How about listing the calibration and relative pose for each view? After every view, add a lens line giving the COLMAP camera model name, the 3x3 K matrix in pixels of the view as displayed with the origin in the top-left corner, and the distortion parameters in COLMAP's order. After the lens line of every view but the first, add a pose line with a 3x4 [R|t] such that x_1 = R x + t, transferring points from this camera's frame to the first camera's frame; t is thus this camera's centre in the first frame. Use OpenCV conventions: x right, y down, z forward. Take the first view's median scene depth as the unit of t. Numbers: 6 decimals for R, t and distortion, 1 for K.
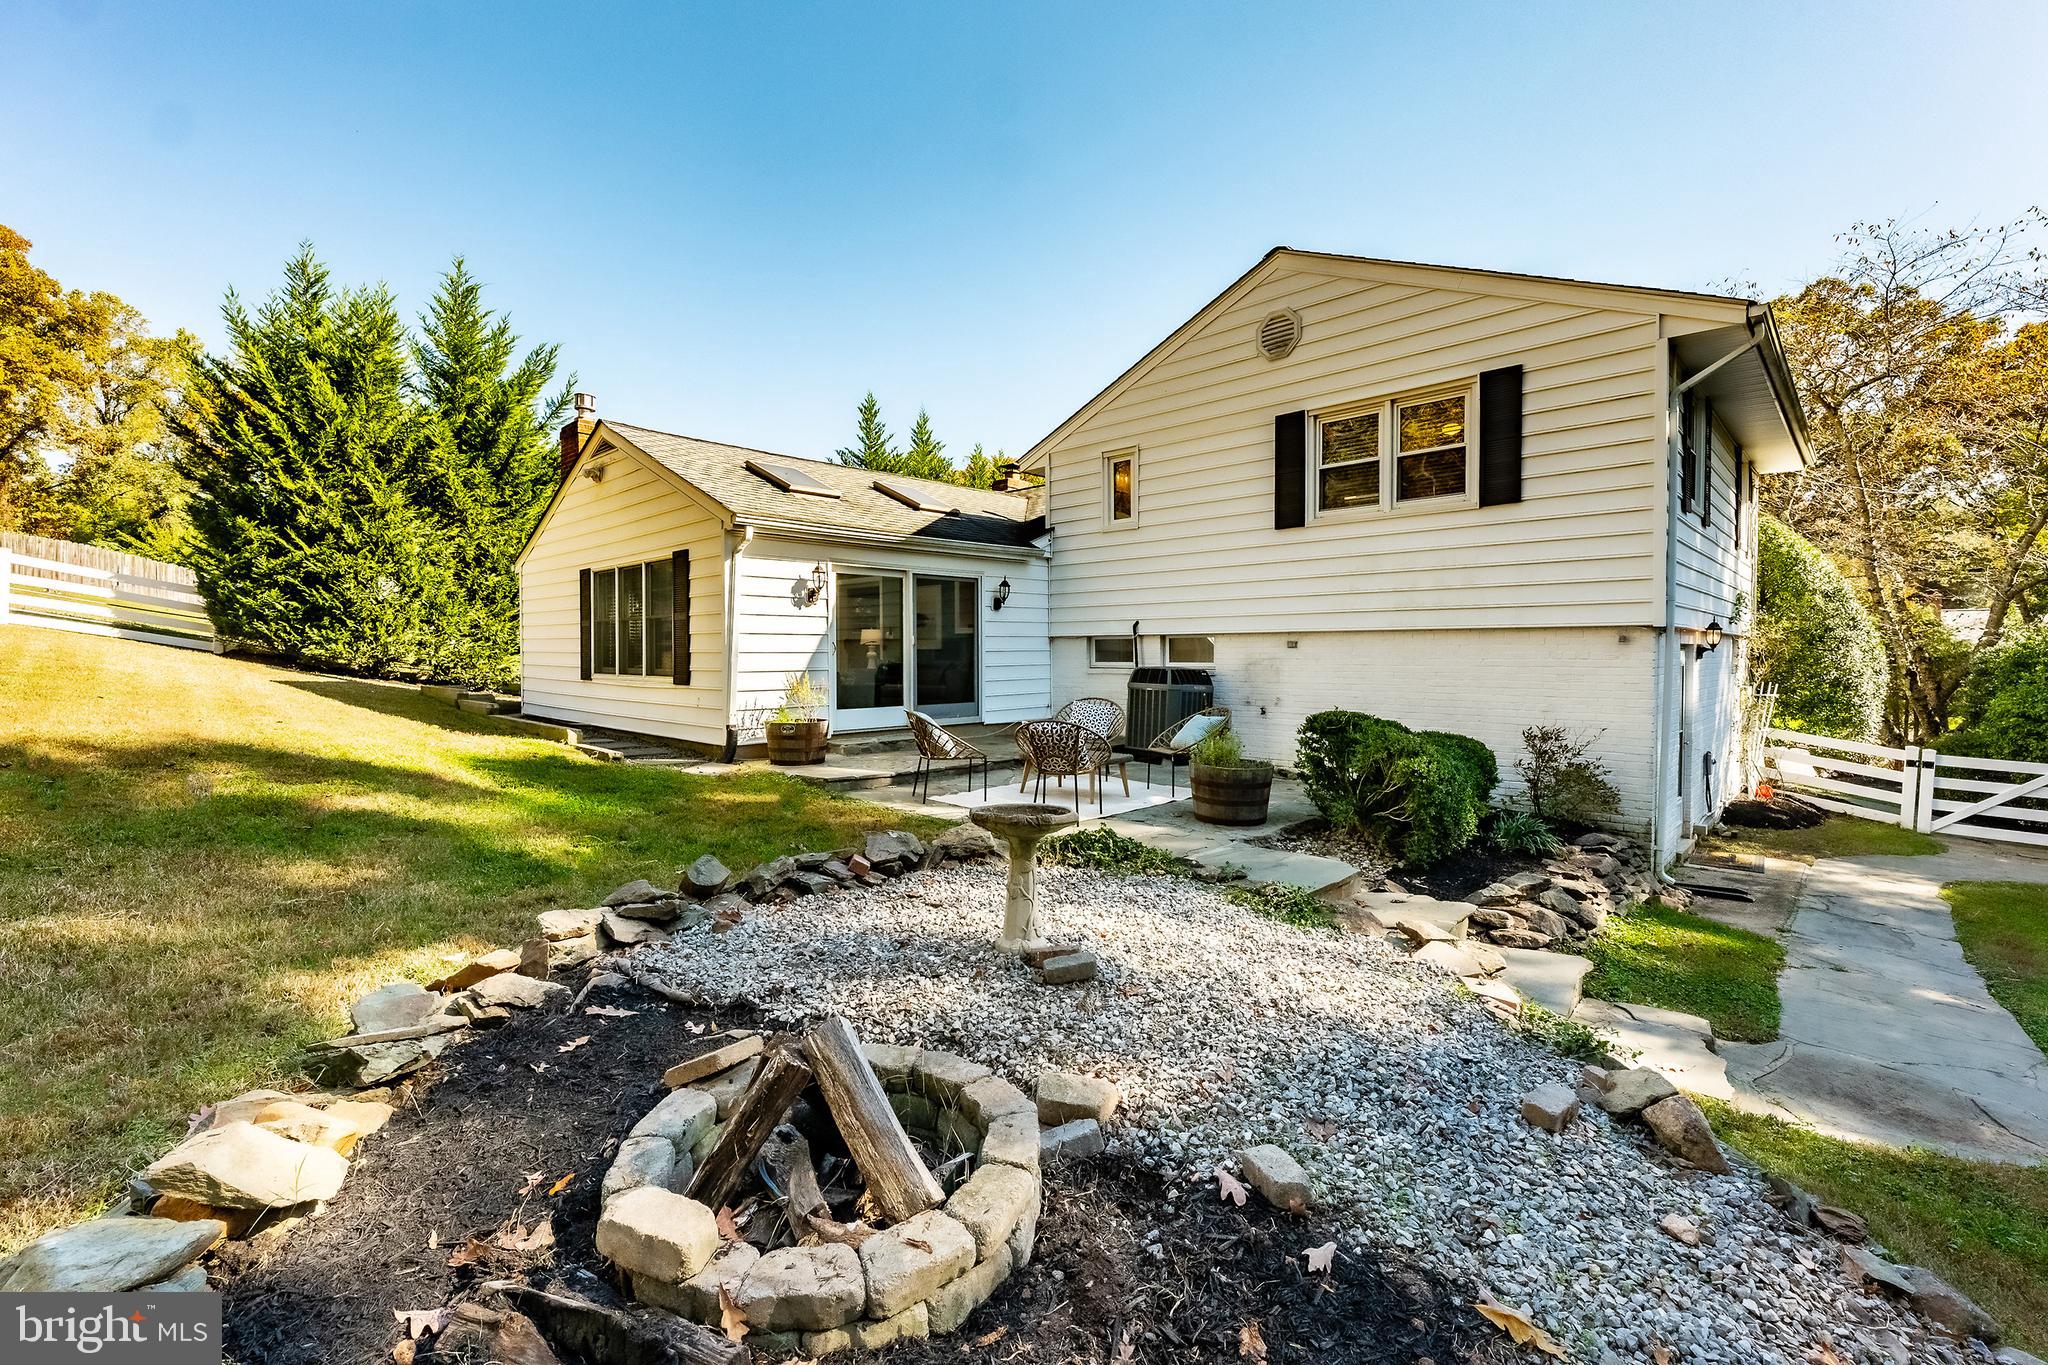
lens RADIAL K [[875.1, 0, 1032.5], [0, 875.1, 667.6], [0, 0, 1]] dist [0.000972, -0.000041]
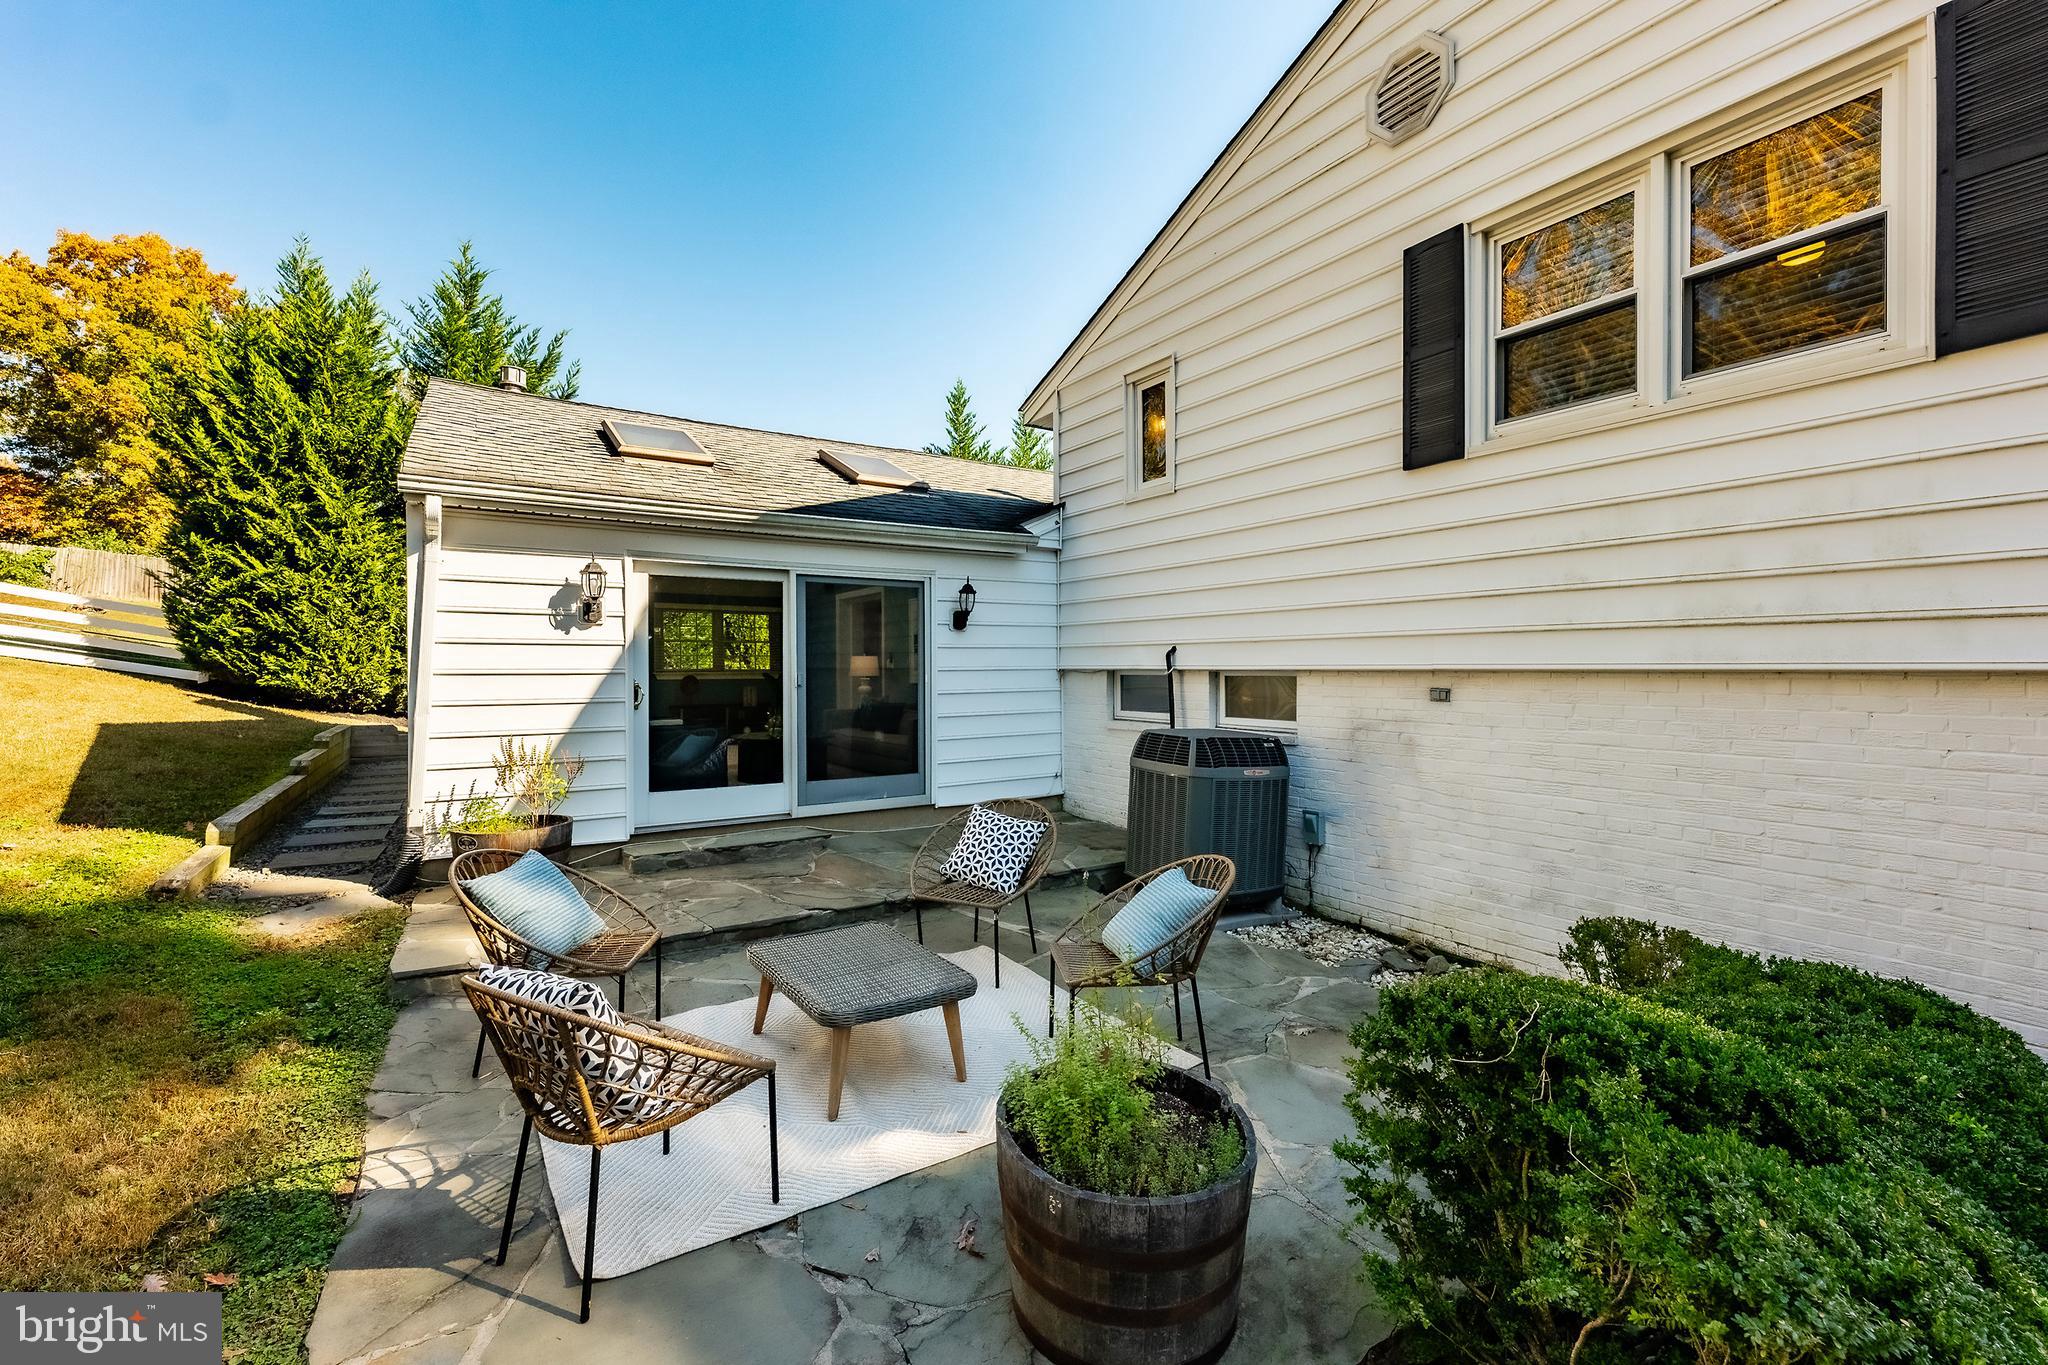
lens RADIAL K [[855.5, 0, 1021.3], [0, 855.5, 668.3], [0, 0, 1]] dist [0.000003, -0.000006]
pose [[0.972447, 0.001852, -0.233116, 0.154947], [-0.005810, 0.999850, -0.016294, -0.028134], [0.233051, 0.017199, 0.972312, 0.406181]]
